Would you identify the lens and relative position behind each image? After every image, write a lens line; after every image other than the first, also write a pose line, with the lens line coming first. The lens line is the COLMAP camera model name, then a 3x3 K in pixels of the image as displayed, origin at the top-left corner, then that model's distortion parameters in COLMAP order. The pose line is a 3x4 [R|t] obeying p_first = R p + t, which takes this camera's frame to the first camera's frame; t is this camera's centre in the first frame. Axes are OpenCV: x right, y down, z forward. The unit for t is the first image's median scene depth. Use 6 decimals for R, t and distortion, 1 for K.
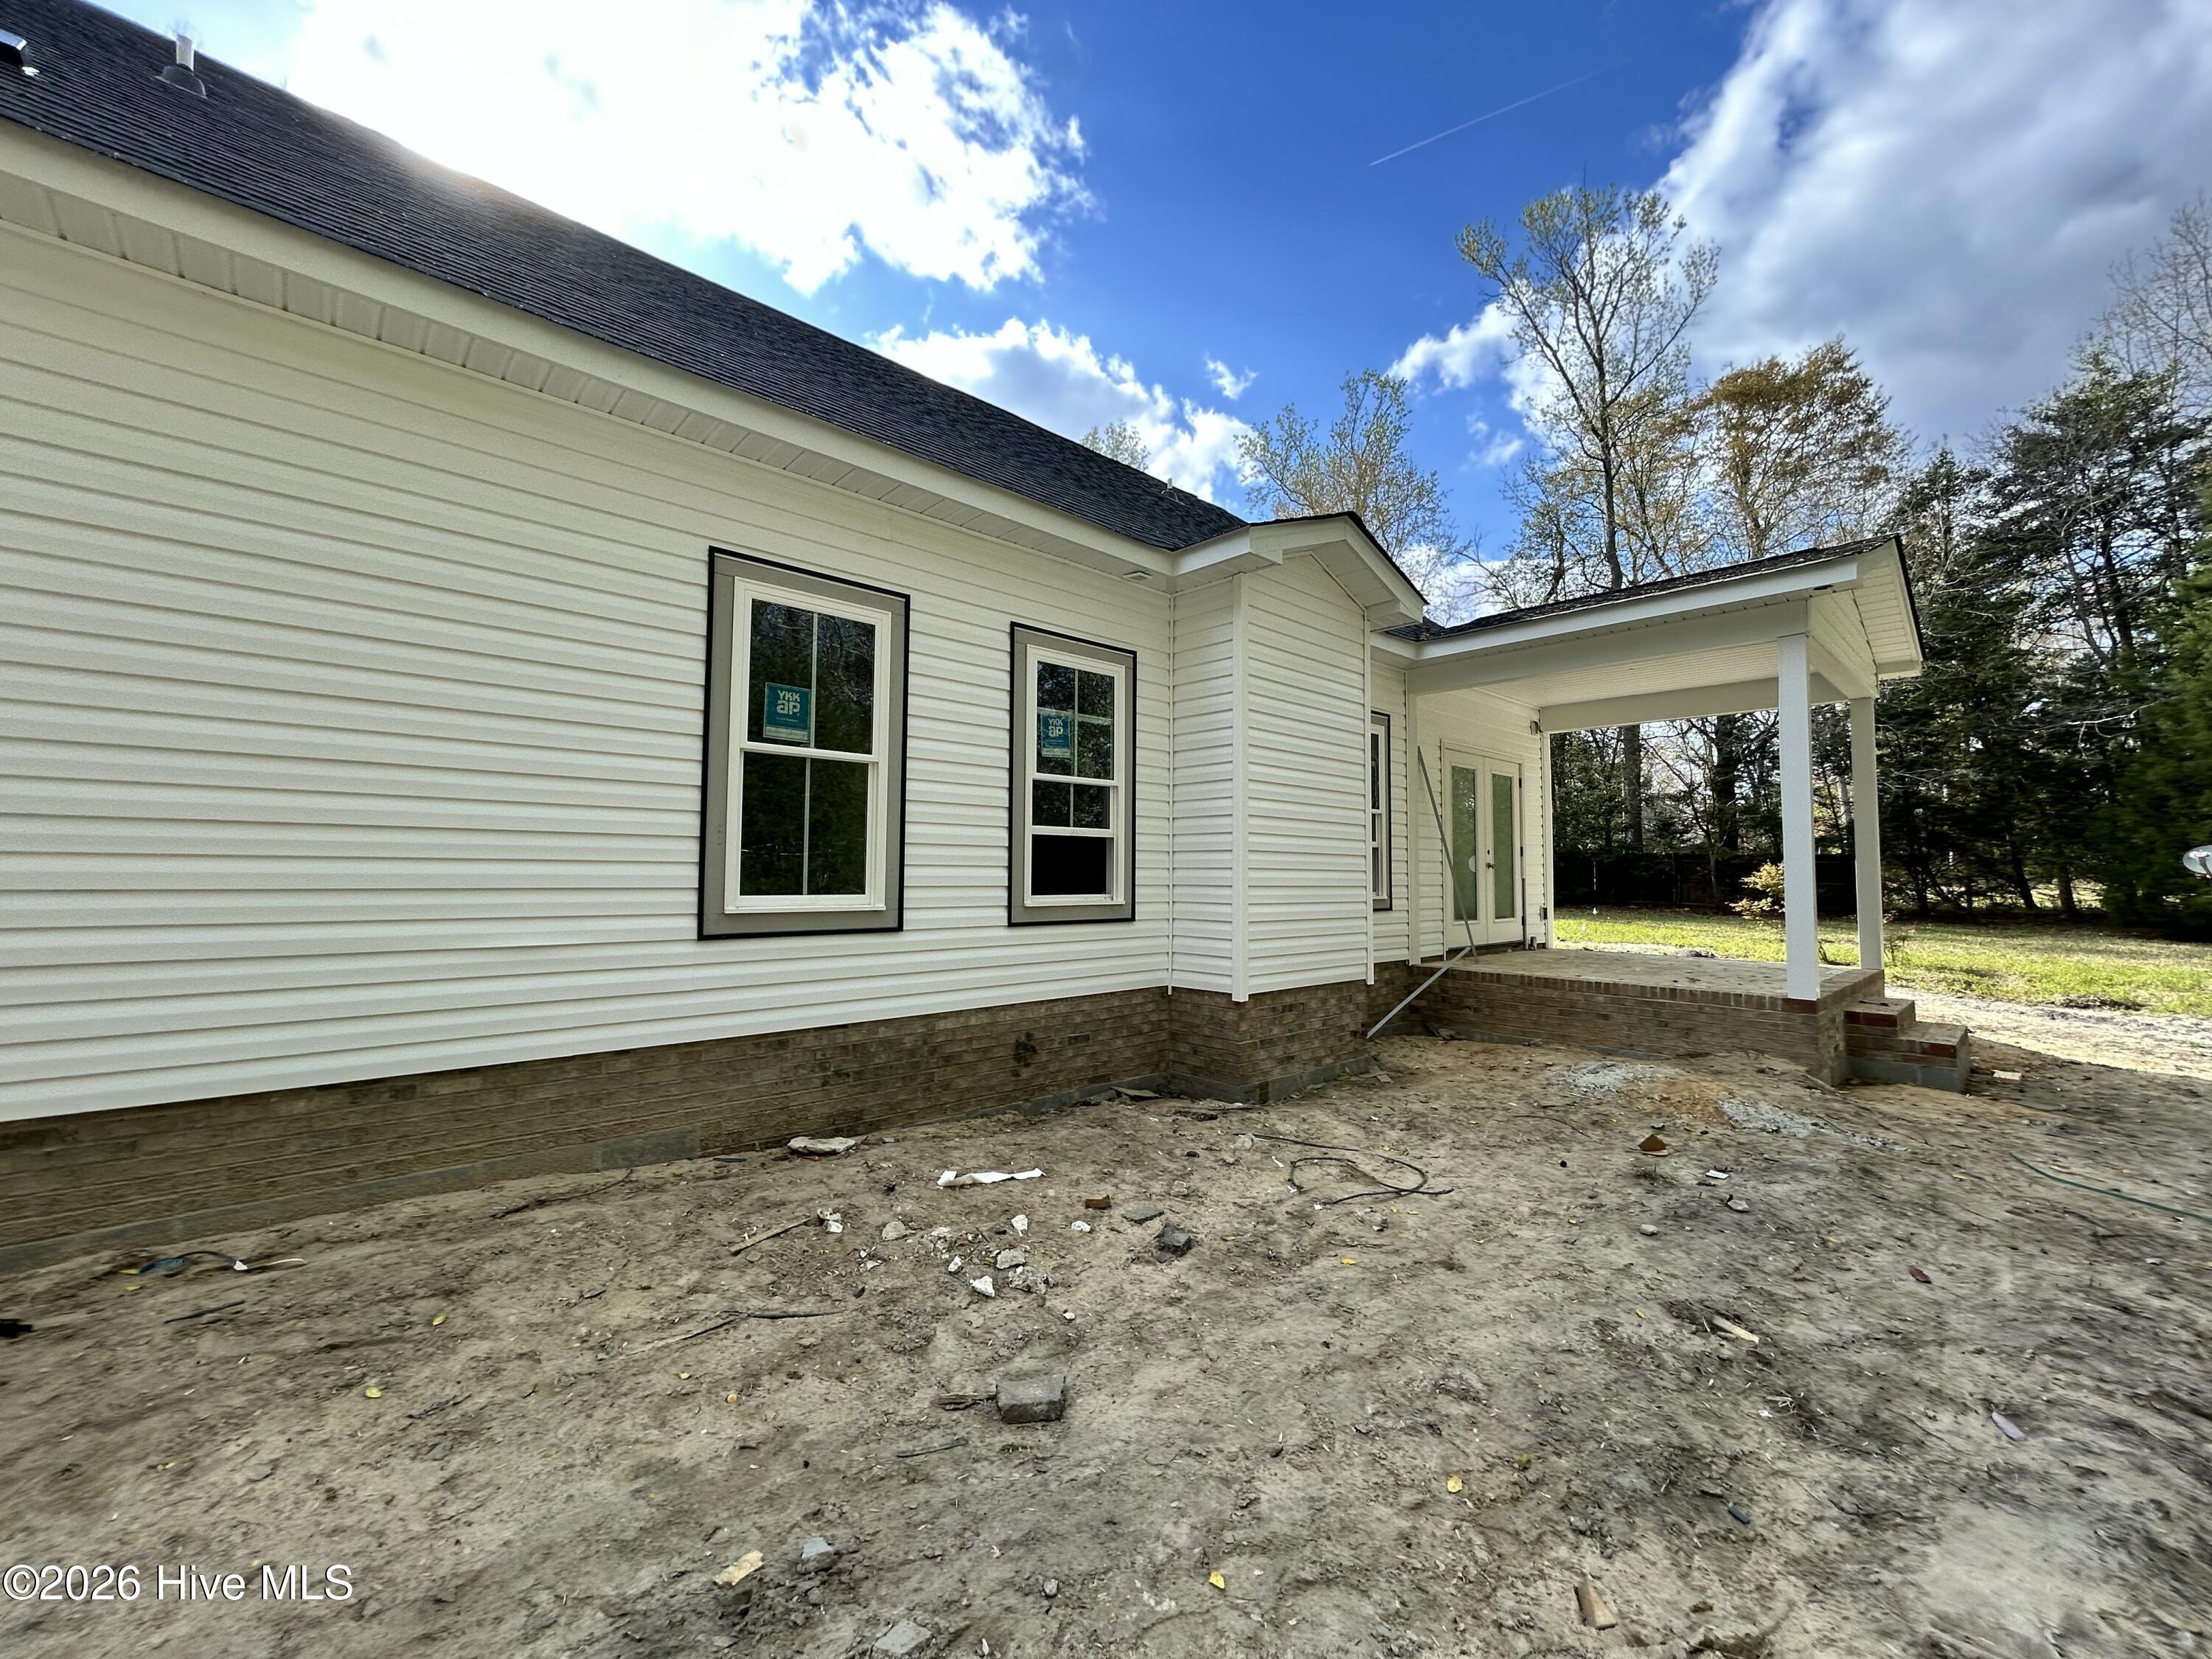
lens RADIAL K [[877.3, 0, 1094.5], [0, 877.3, 847.7], [0, 0, 1]] dist [0.017515, -0.005180]
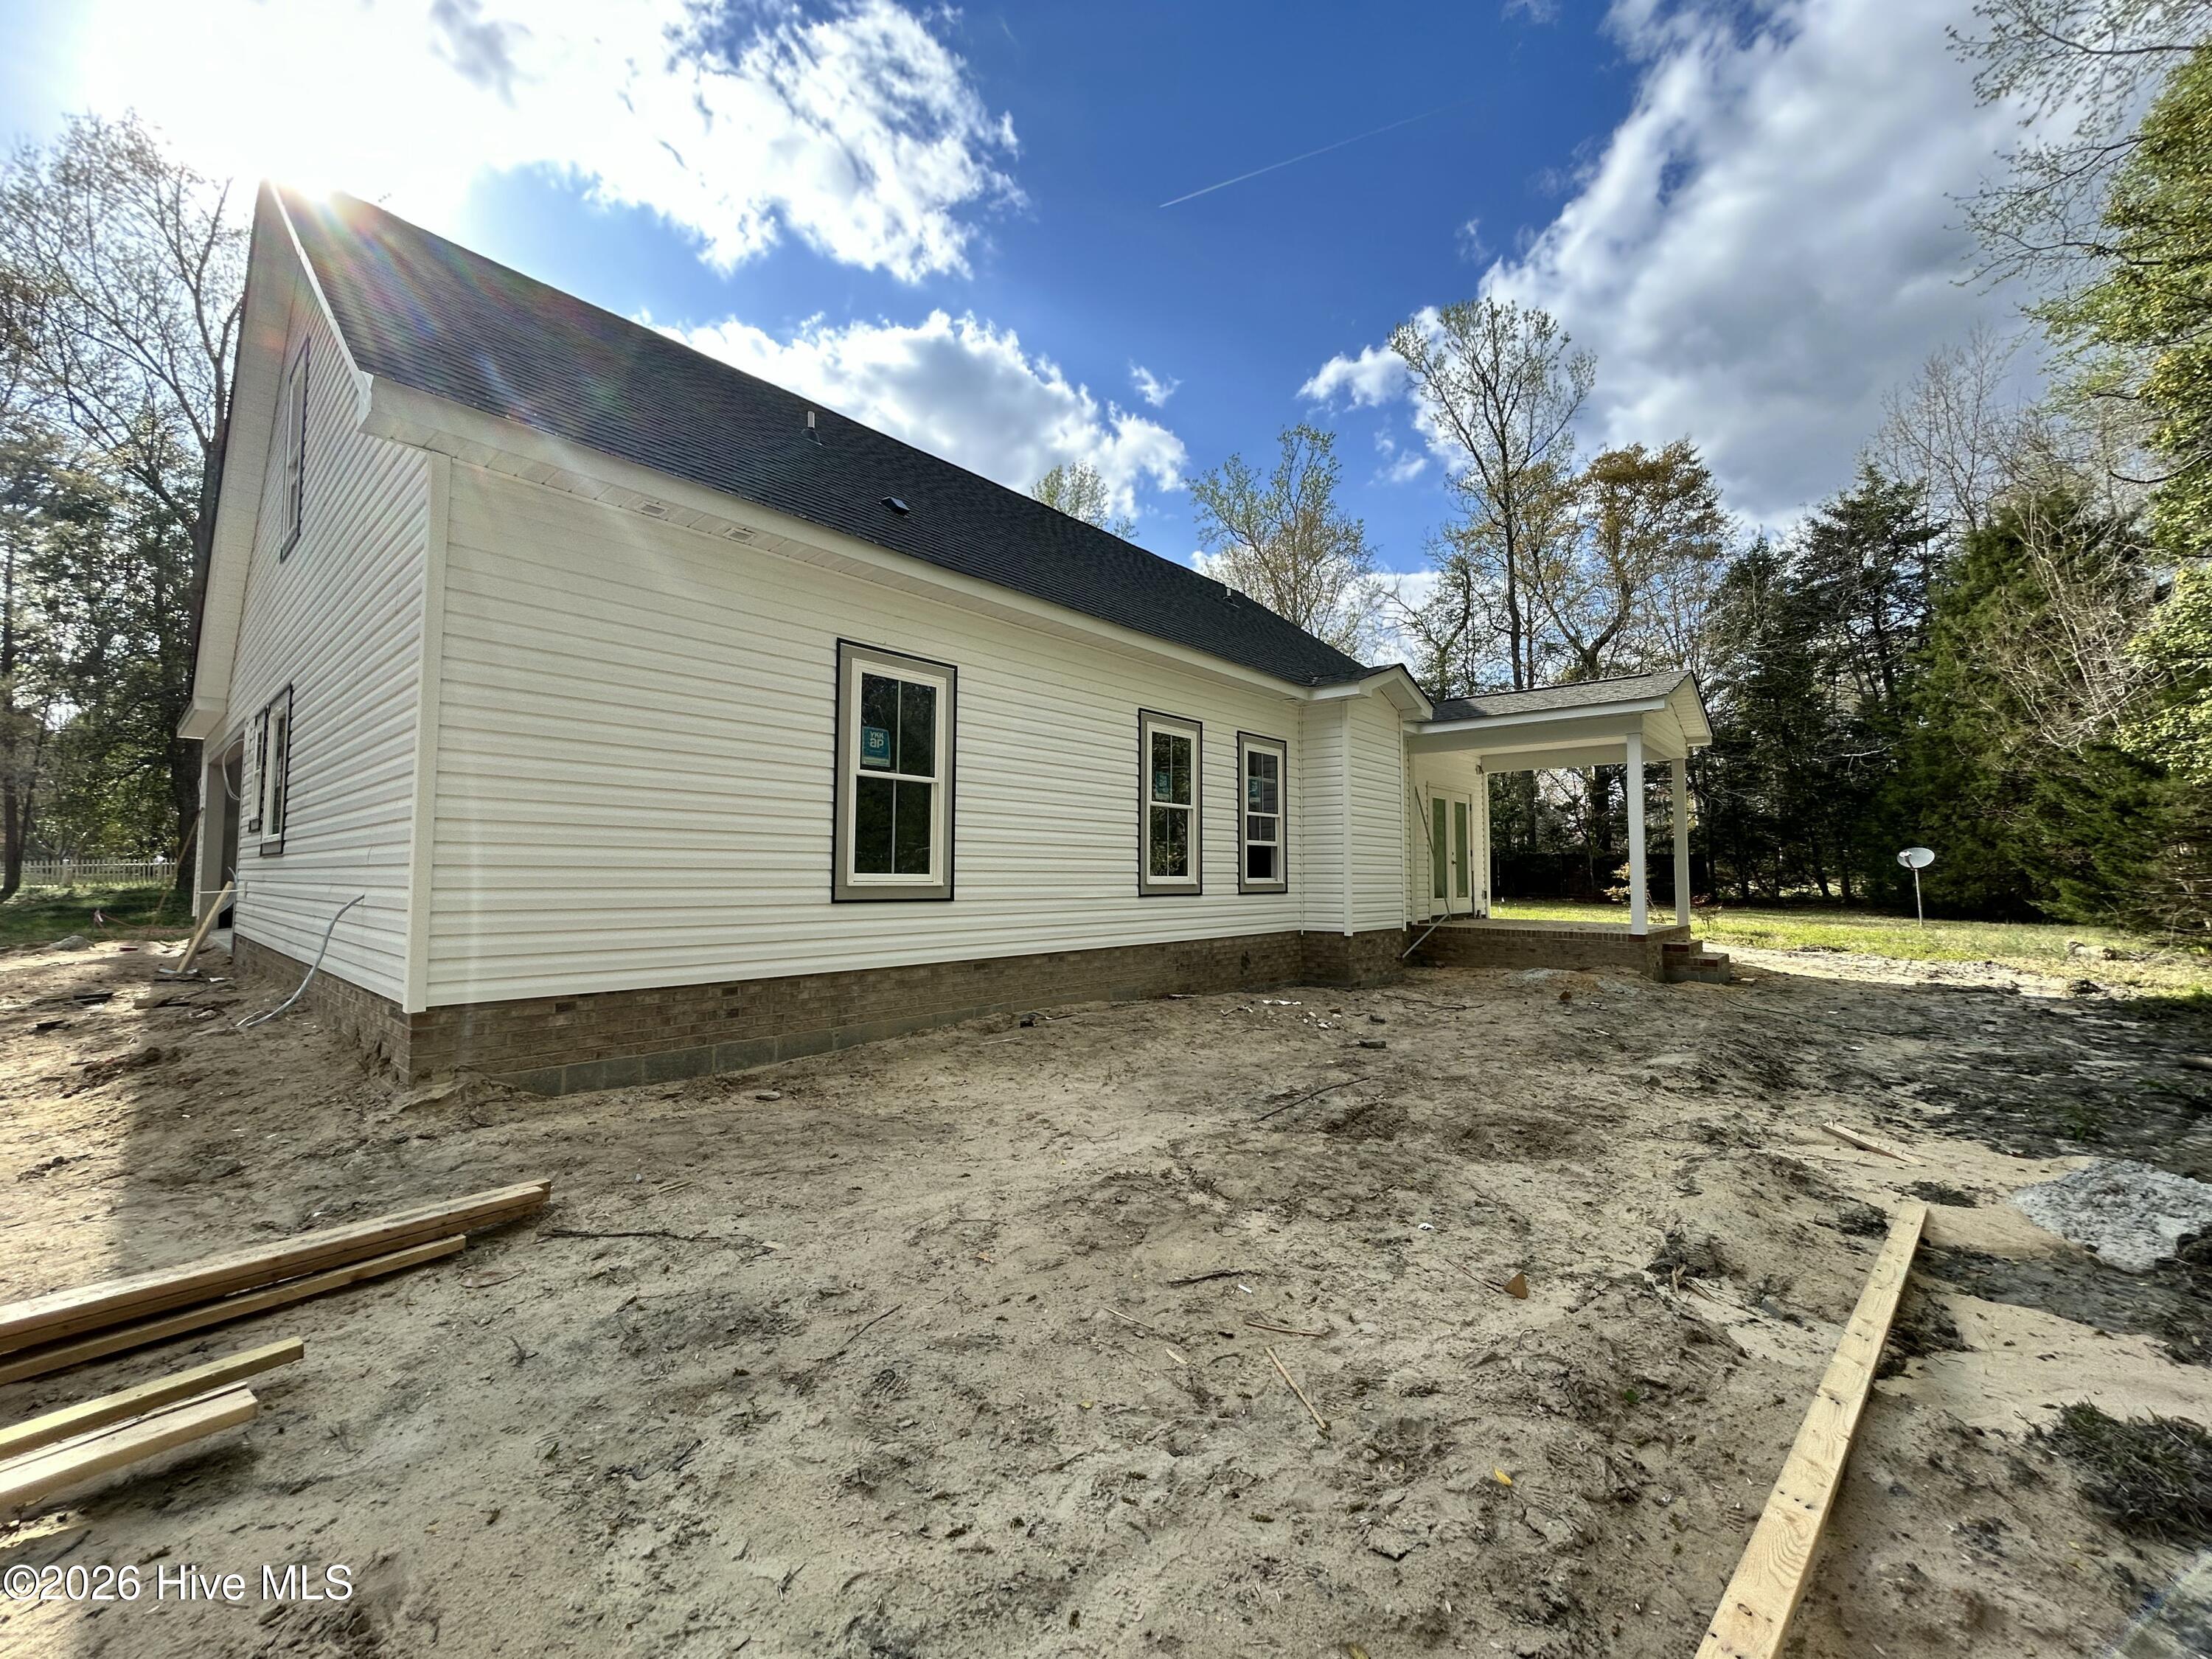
lens RADIAL K [[889.0, 0, 1106.0], [0, 889.0, 829.5], [0, 0, 1]] dist [0.015647, -0.000032]
pose [[0.993604, 0.009784, 0.112495, -0.105021], [-0.008276, 0.999870, -0.013864, -0.003520], [-0.112616, 0.012844, 0.993556, -0.151430]]
